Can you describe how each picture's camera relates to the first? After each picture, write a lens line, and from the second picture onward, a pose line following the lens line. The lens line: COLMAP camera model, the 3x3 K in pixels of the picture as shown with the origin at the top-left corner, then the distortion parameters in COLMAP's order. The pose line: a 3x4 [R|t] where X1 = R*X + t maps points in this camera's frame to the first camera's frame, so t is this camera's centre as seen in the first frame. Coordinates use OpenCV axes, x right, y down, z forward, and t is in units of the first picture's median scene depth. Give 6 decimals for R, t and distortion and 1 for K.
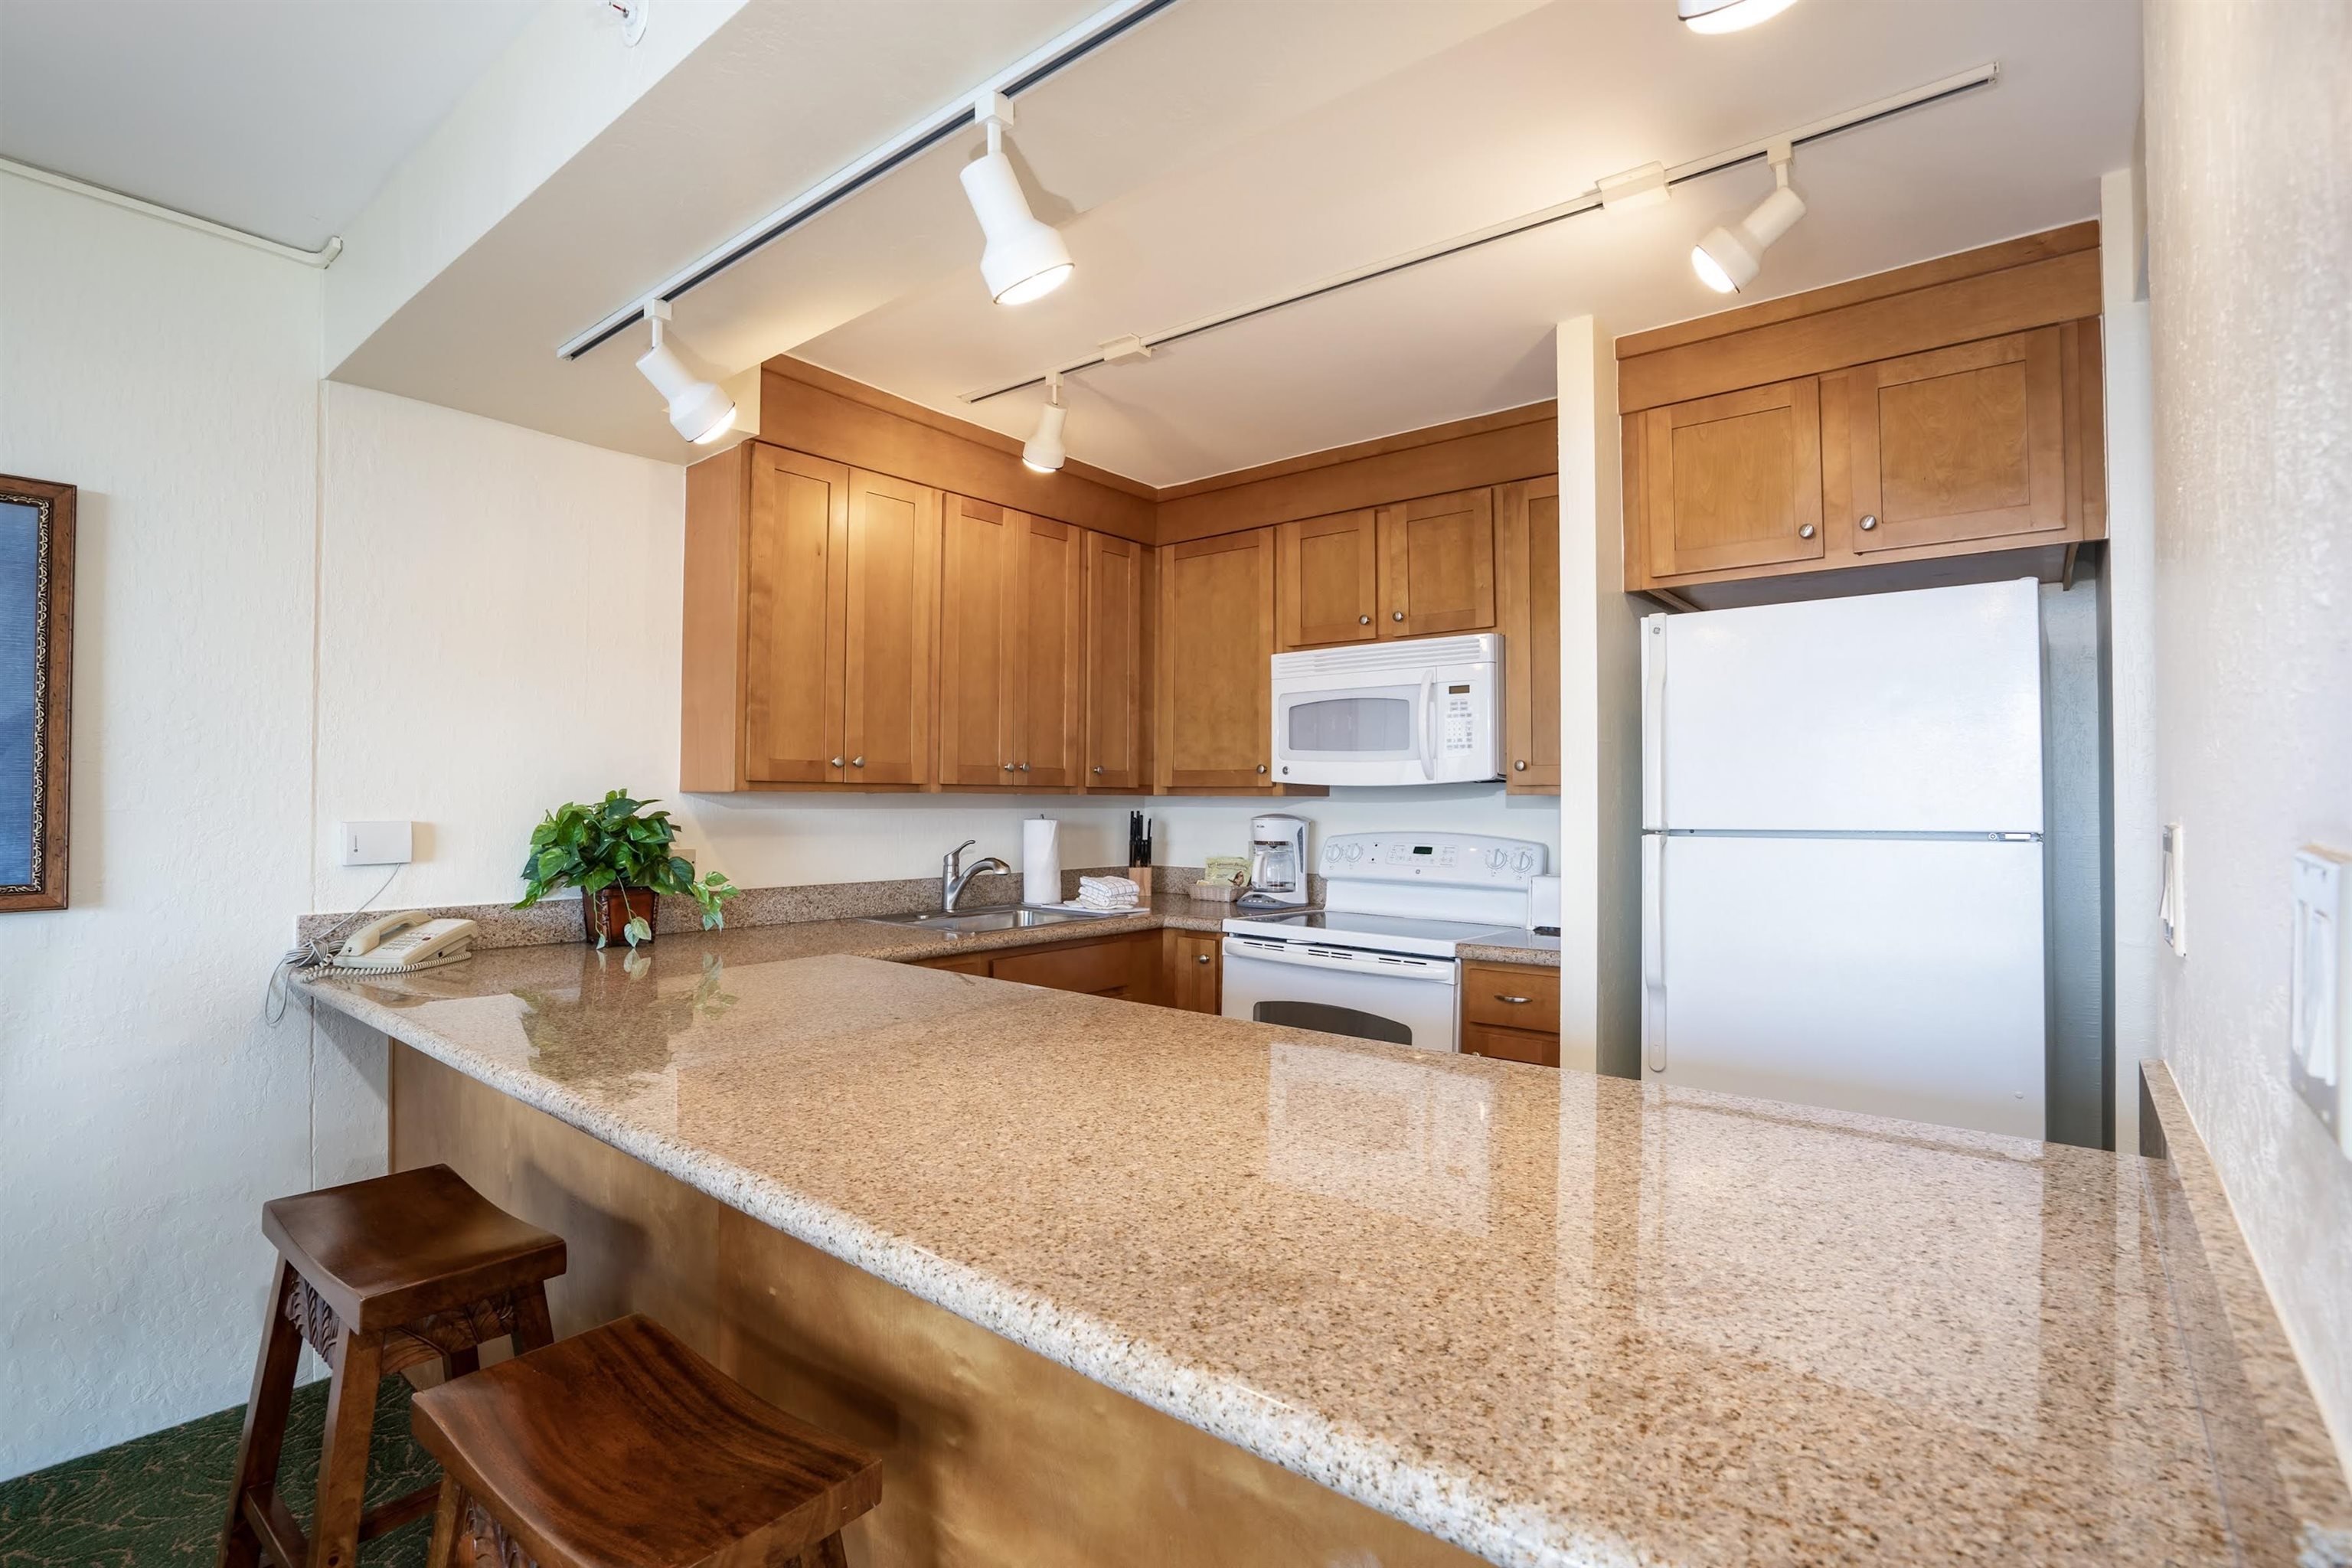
lens RADIAL K [[1112.9, 0, 1165.9], [0, 1112.9, 798.9], [0, 0, 1]] dist [-0.064876, 0.030341]
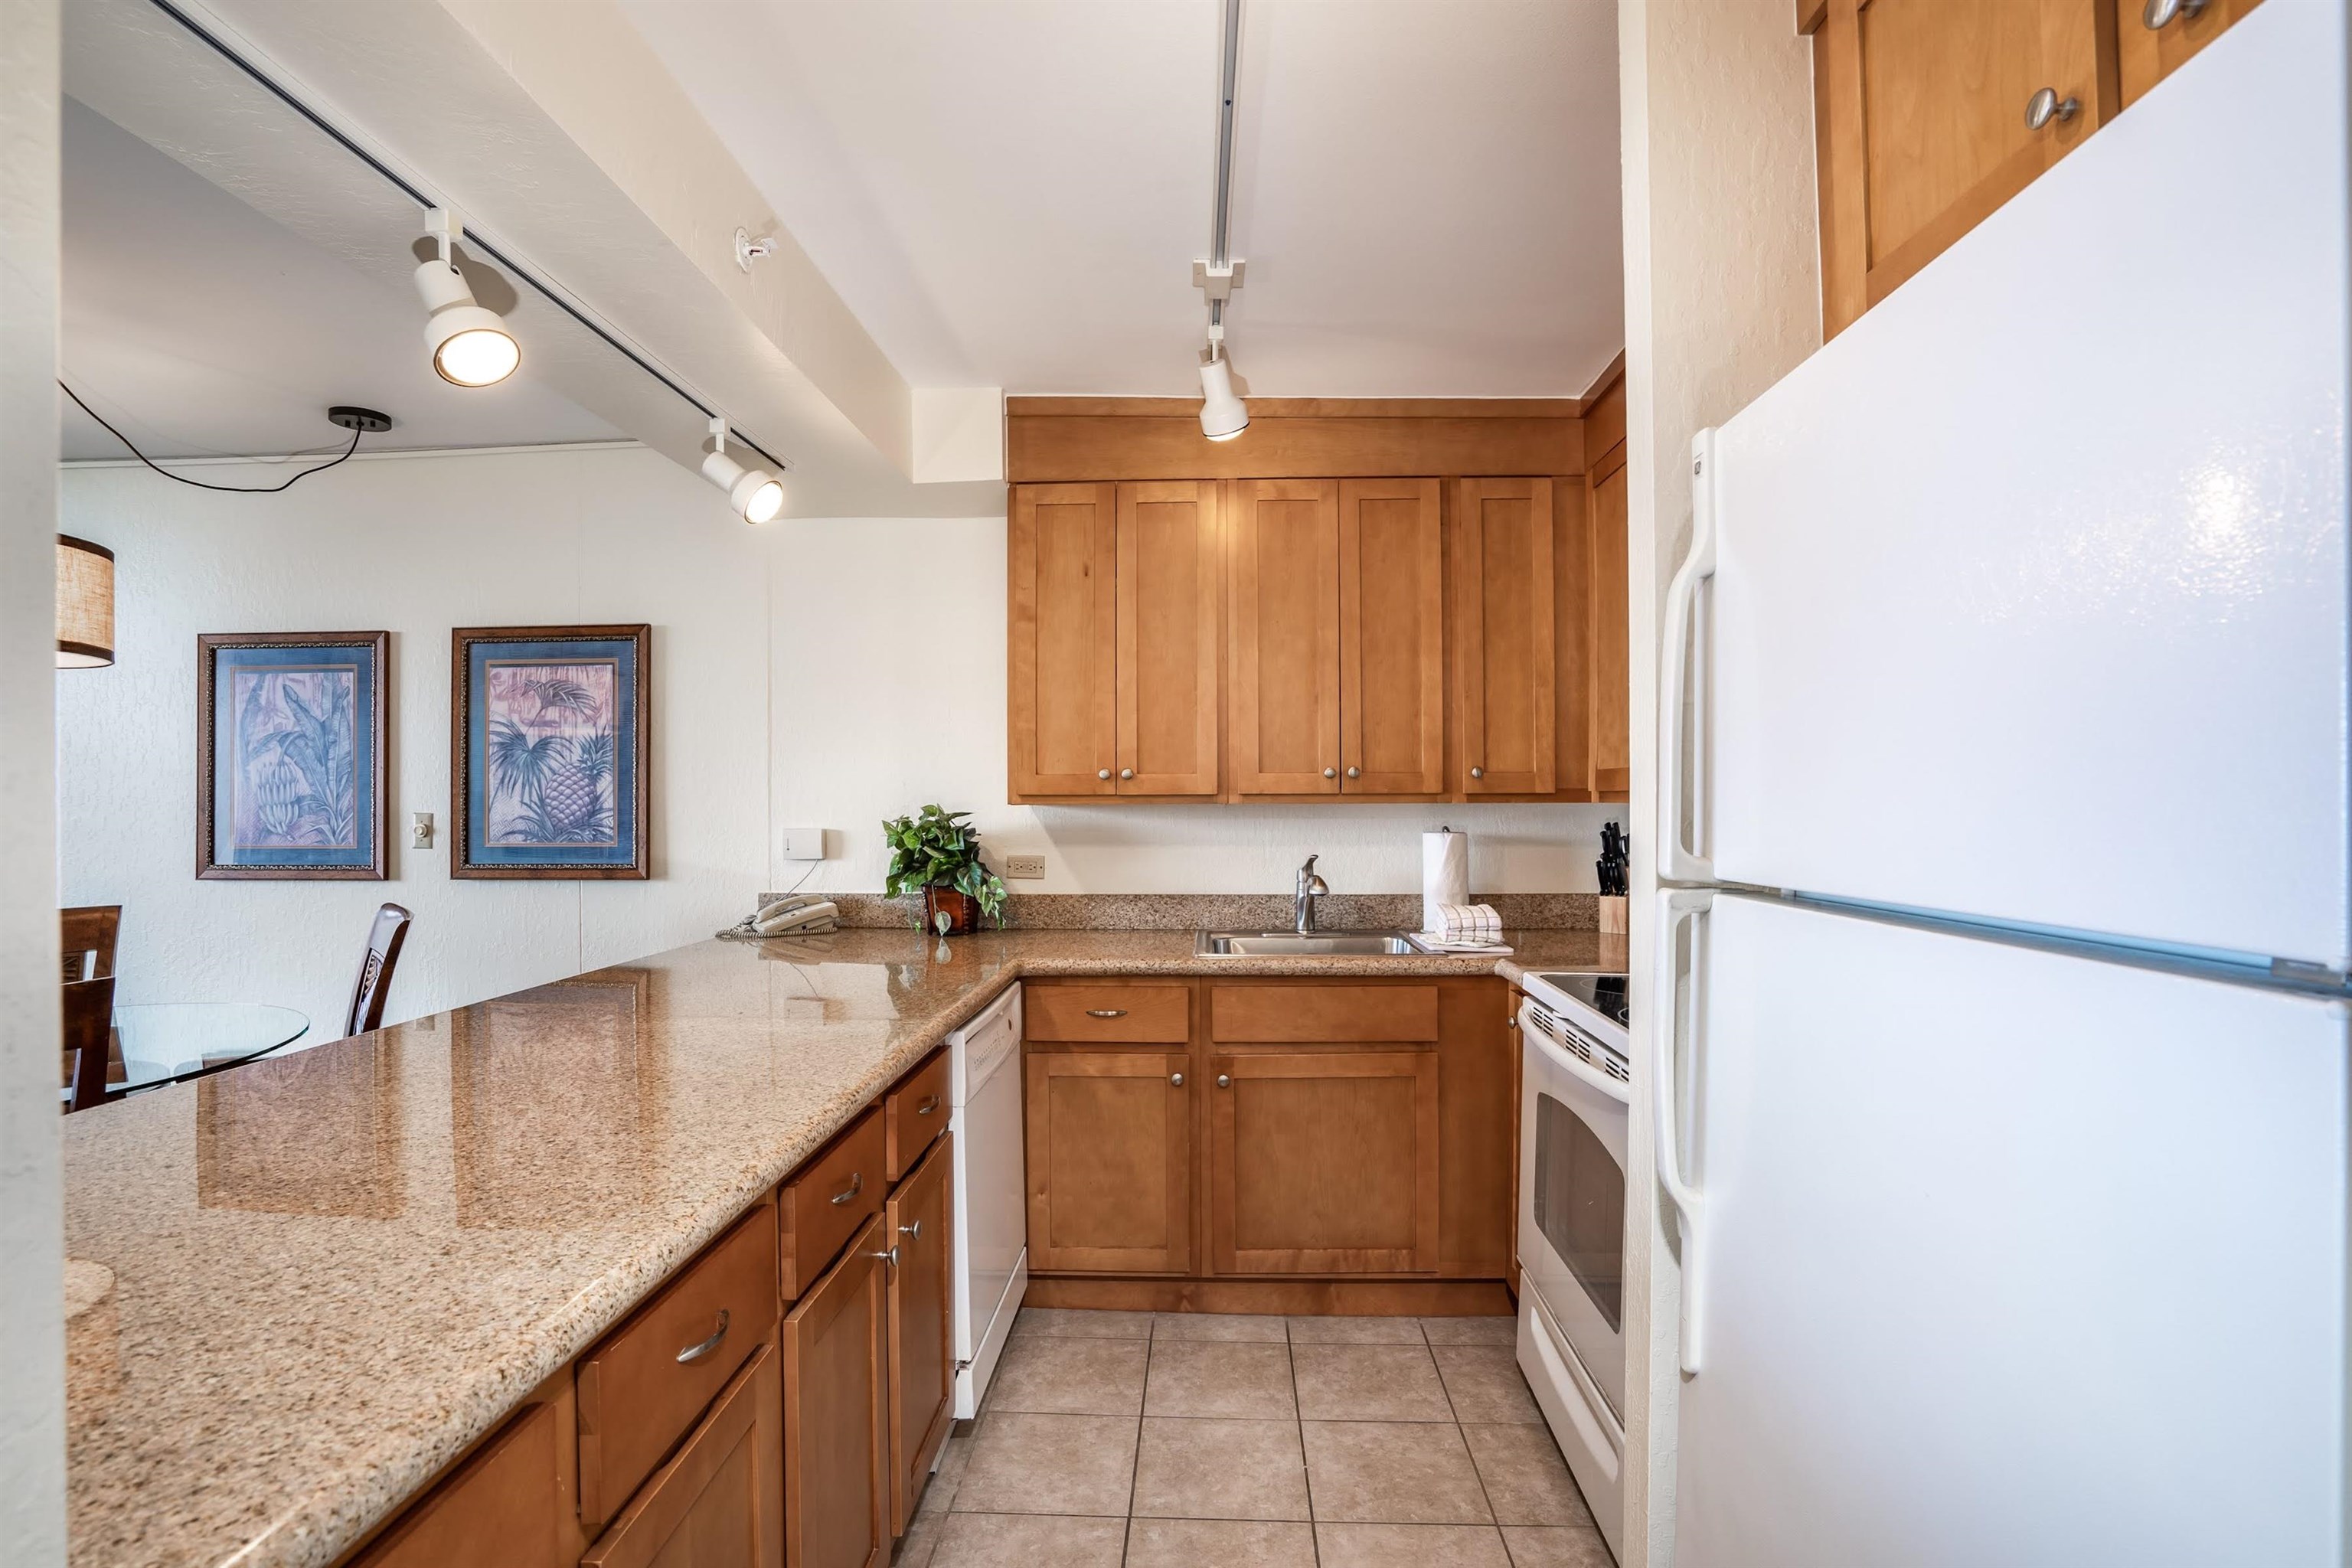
lens RADIAL K [[1112.9, 0, 1165.9], [0, 1112.9, 798.9], [0, 0, 1]] dist [-0.064876, 0.030341]
pose [[0.606099, -0.010532, -0.795319, 0.510831], [0.006643, 0.999944, -0.008179, -0.001832], [0.795361, -0.000325, 0.606135, 0.384880]]
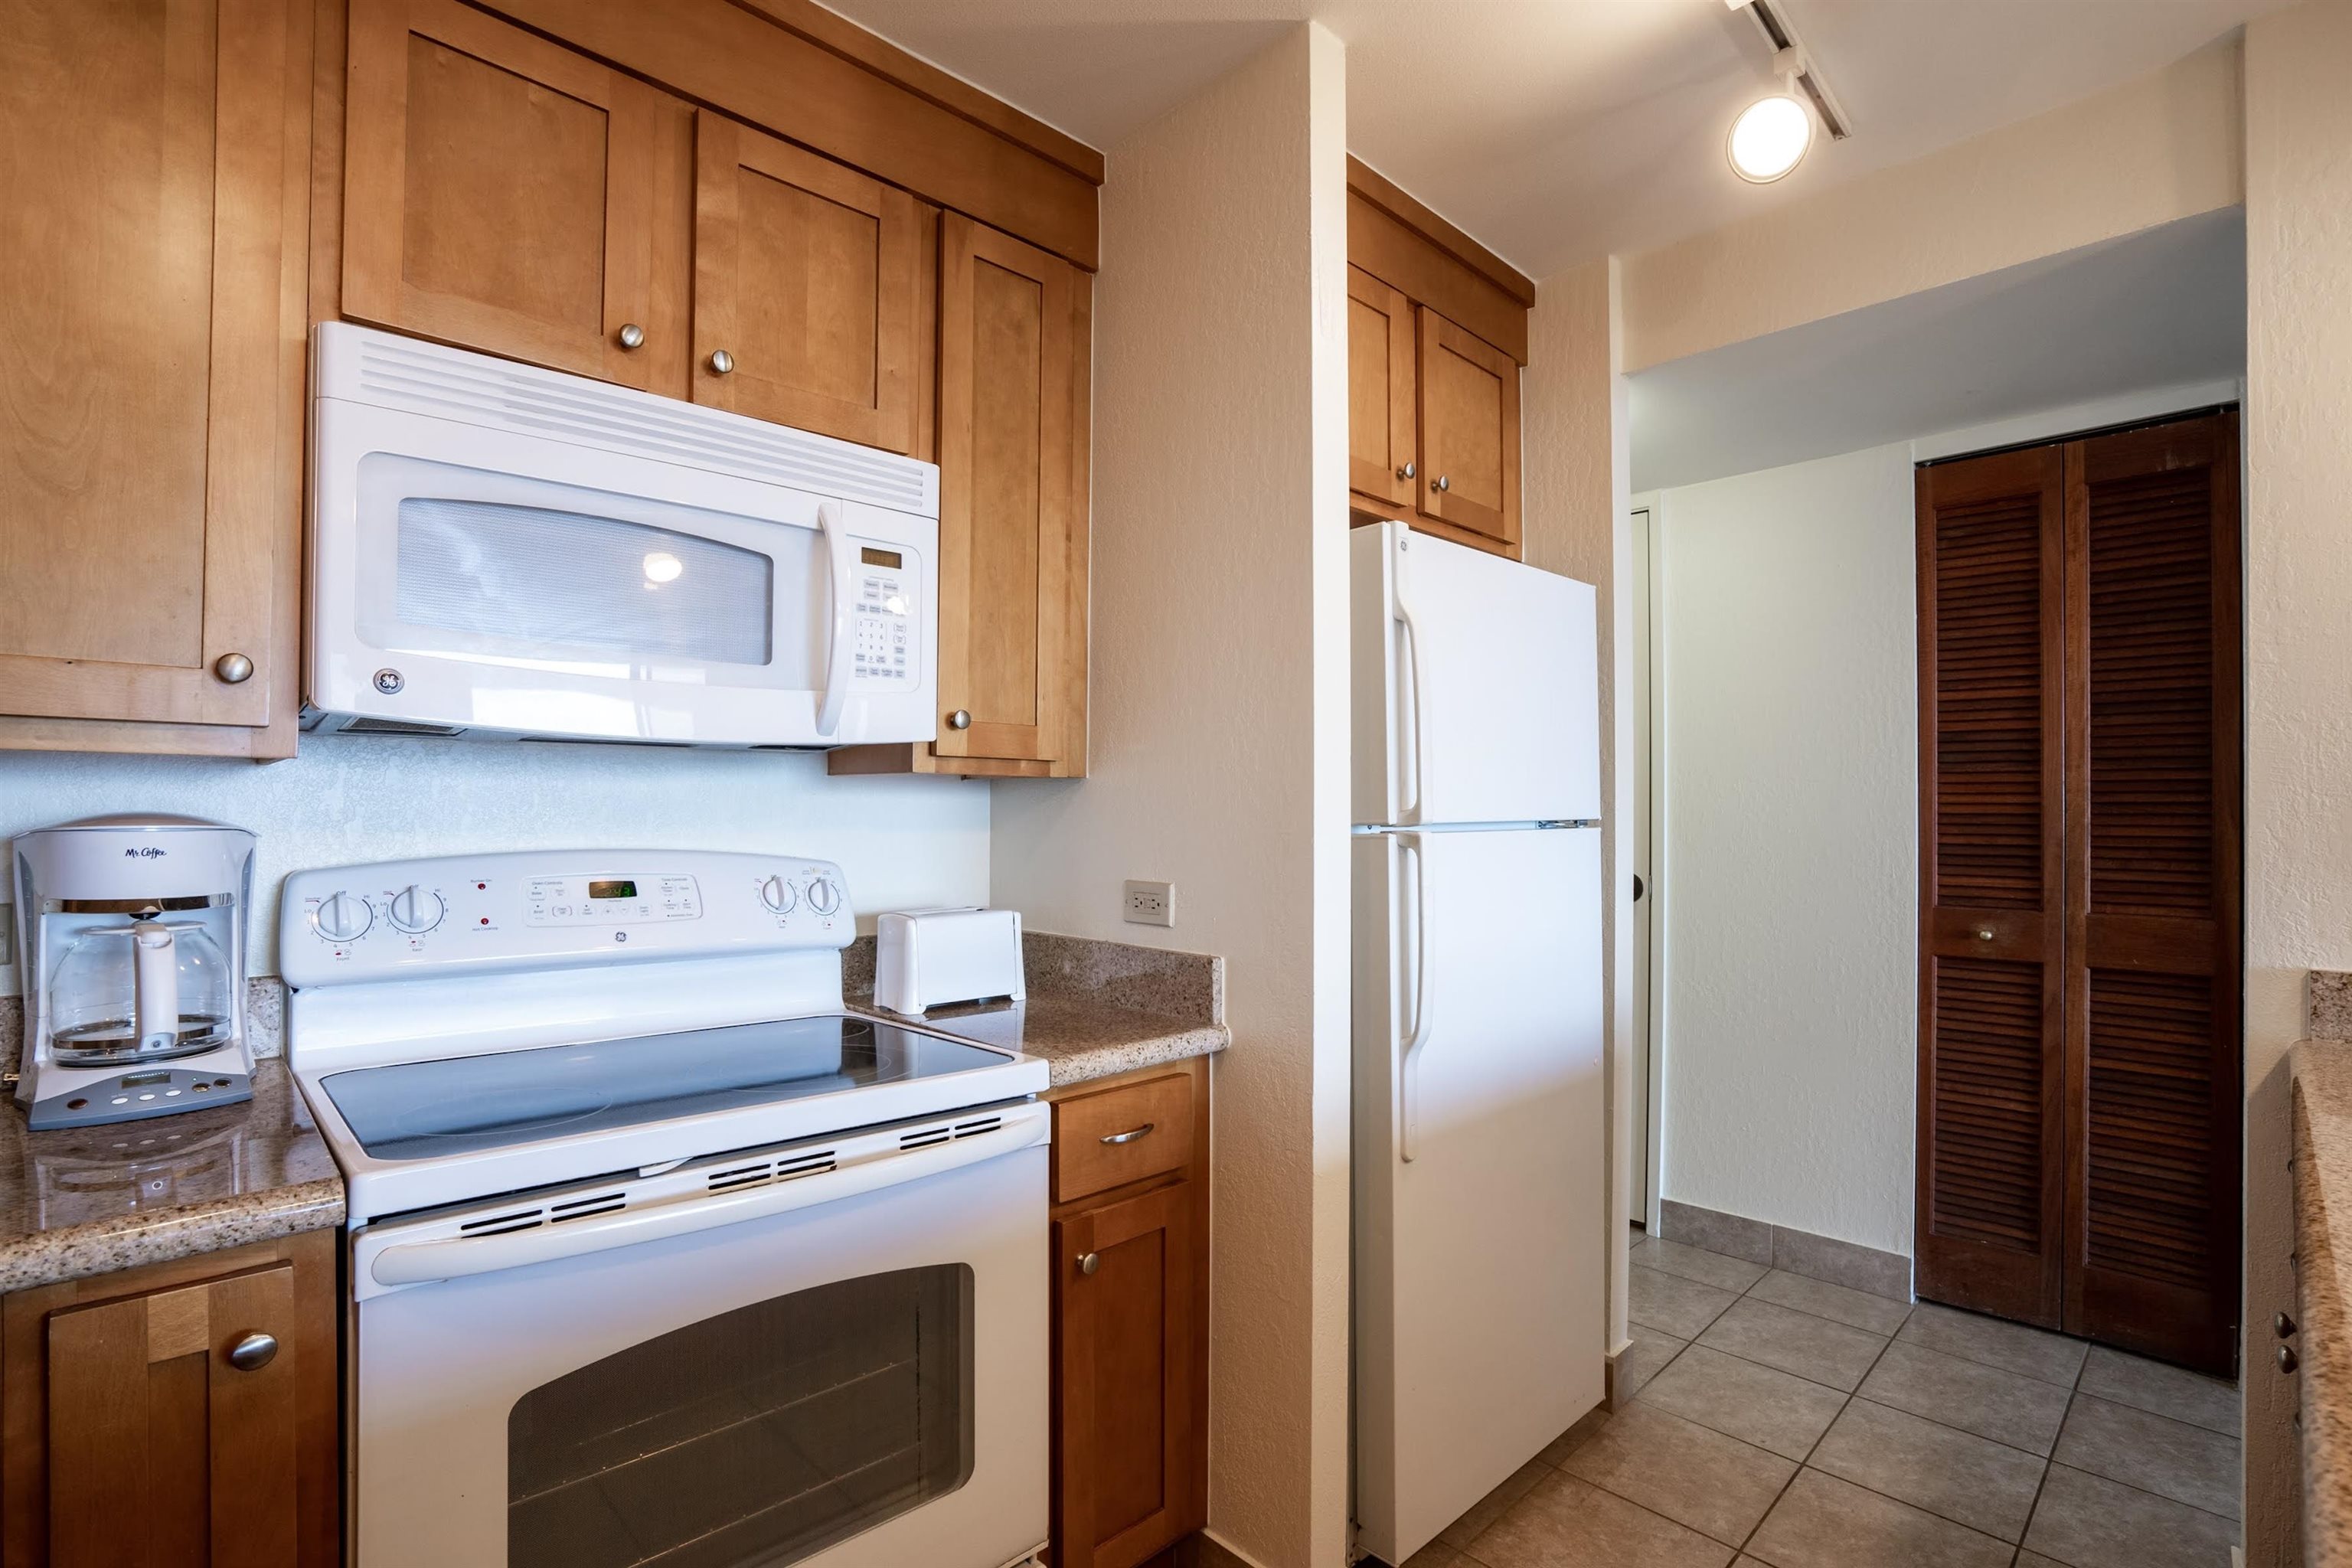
lens RADIAL K [[1112.9, 0, 1165.9], [0, 1112.9, 798.9], [0, 0, 1]] dist [-0.064876, 0.030341]
pose [[0.104975, 0.009454, 0.994430, -0.214967], [-0.002810, 0.999954, -0.009210, 0.014063], [-0.994471, -0.001827, 0.104997, 0.810732]]
